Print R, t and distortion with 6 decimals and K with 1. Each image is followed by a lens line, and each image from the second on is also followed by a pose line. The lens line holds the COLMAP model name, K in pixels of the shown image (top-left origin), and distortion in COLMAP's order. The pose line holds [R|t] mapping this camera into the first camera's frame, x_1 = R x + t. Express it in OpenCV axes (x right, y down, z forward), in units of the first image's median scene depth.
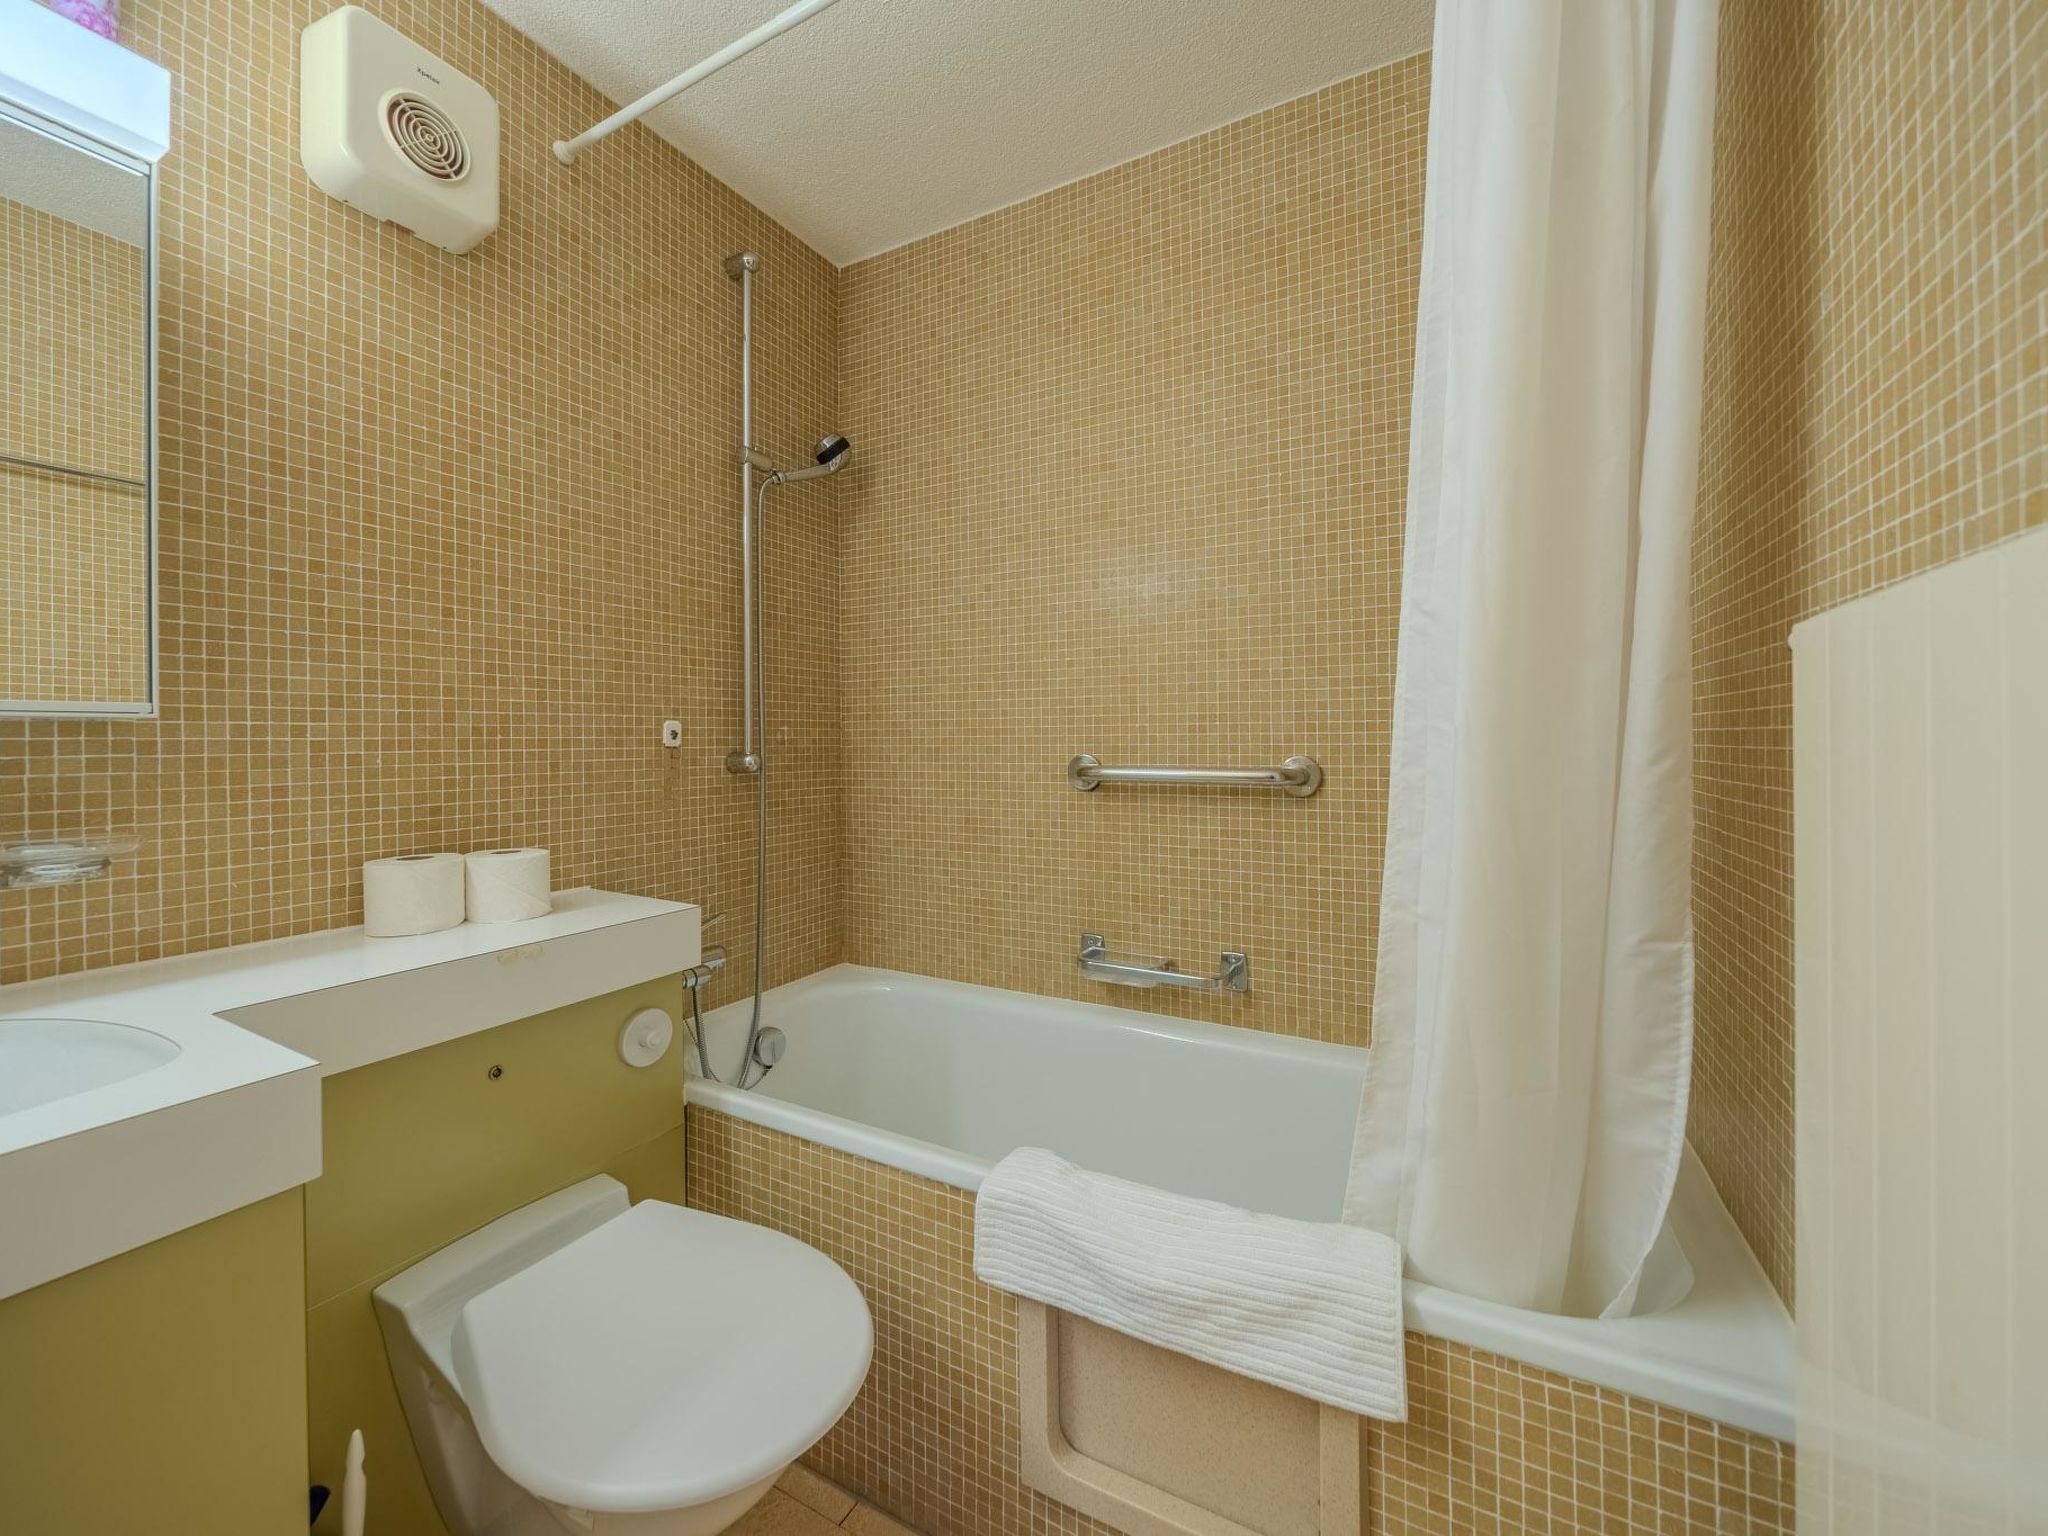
lens RADIAL K [[773.3, 0, 974.9], [0, 773.3, 748.8], [0, 0, 1]] dist [-0.007842, -0.000830]
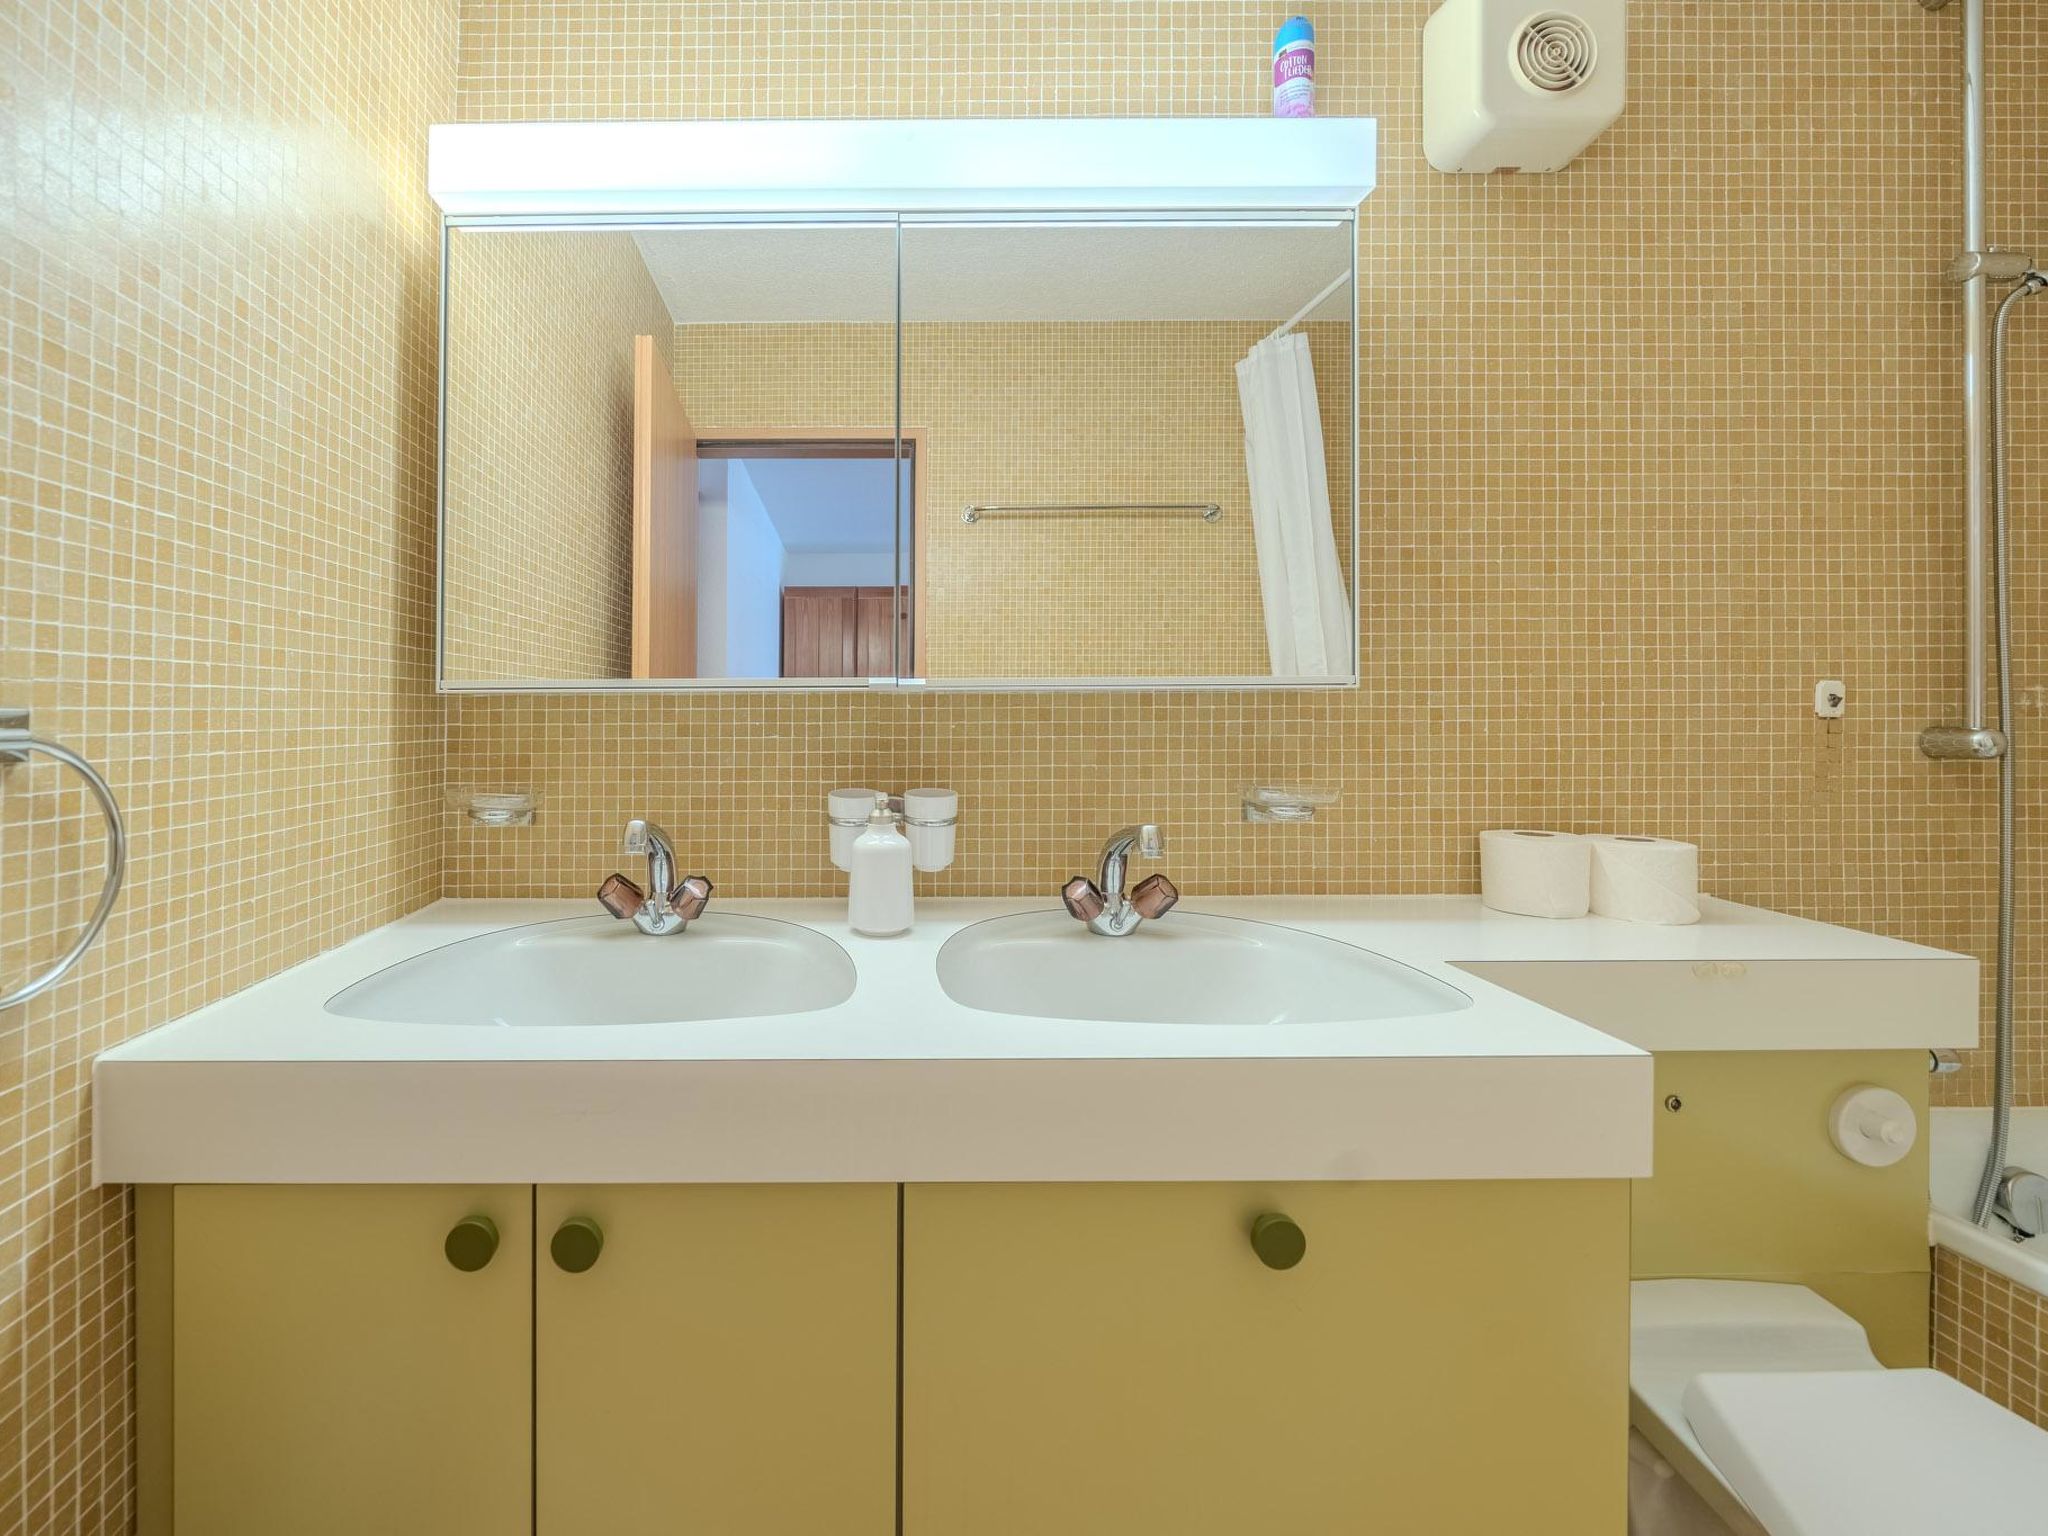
lens RADIAL K [[806.7, 0, 890.0], [0, 806.7, 714.2], [0, 0, 1]] dist [-0.005201, -0.000597]
pose [[0.523070, 0.004460, -0.852278, -0.244568], [-0.009472, 0.999955, -0.000581, 0.003752], [0.852237, 0.008376, 0.523089, -0.139656]]
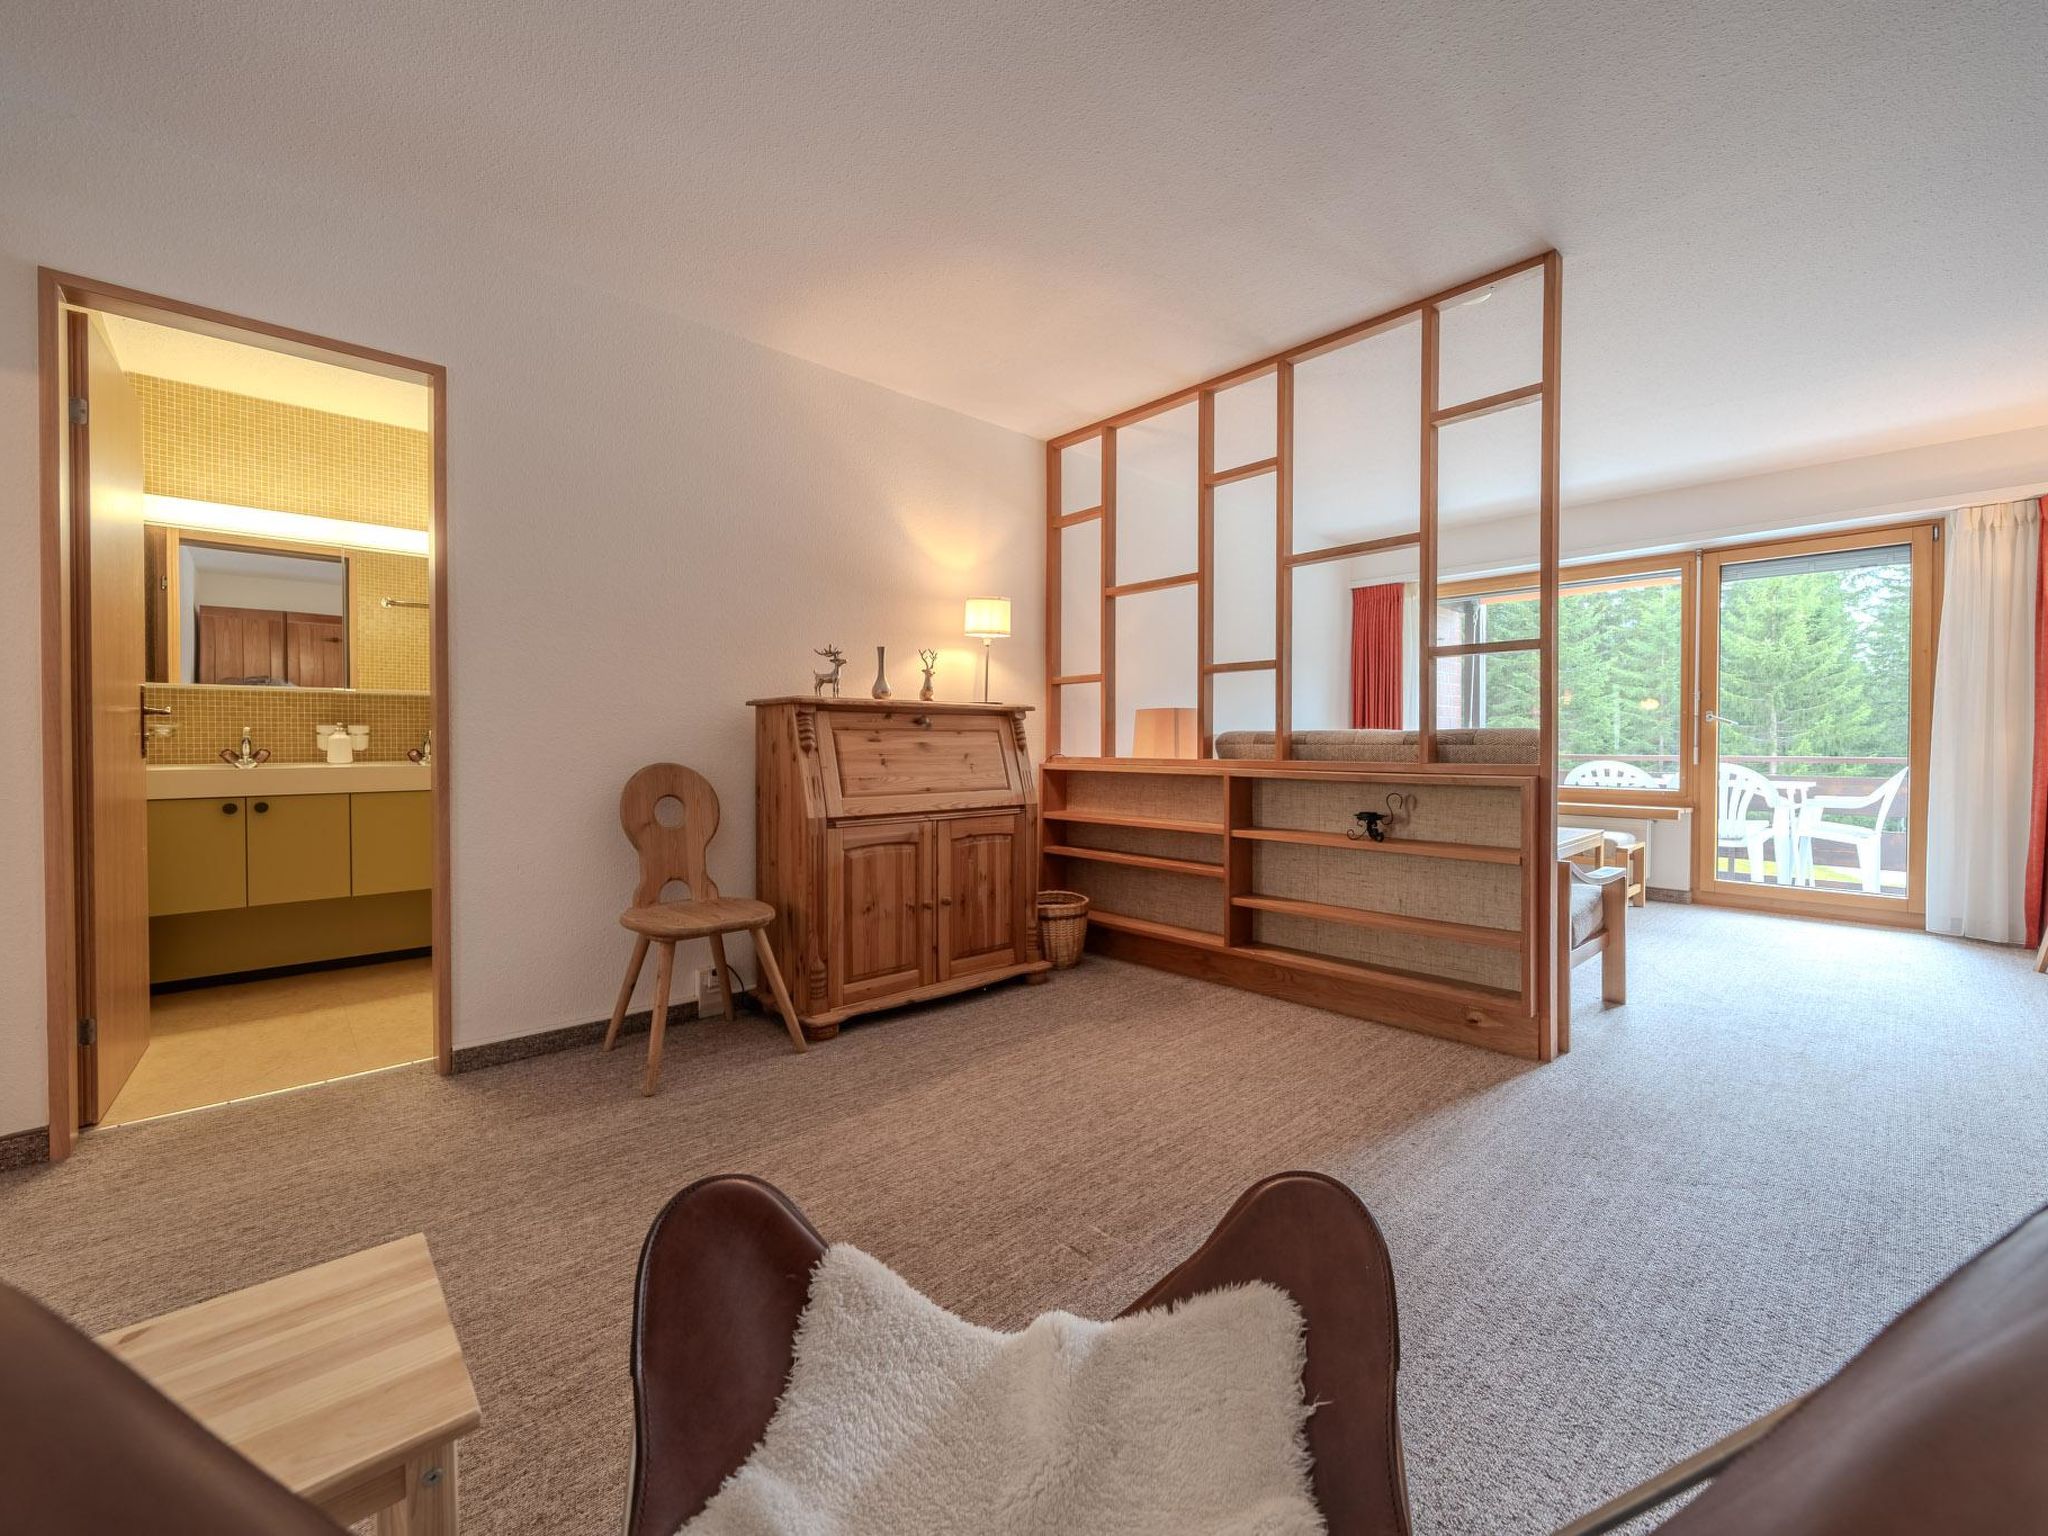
lens RADIAL K [[806.7, 0, 995.2], [0, 806.7, 760.8], [0, 0, 1]] dist [-0.005201, -0.000597]
pose [[0.955165, 0.018150, -0.295518, 1.618266], [-0.011817, 0.999661, 0.023202, 0.102926], [0.295839, -0.018670, 0.955055, -1.415399]]
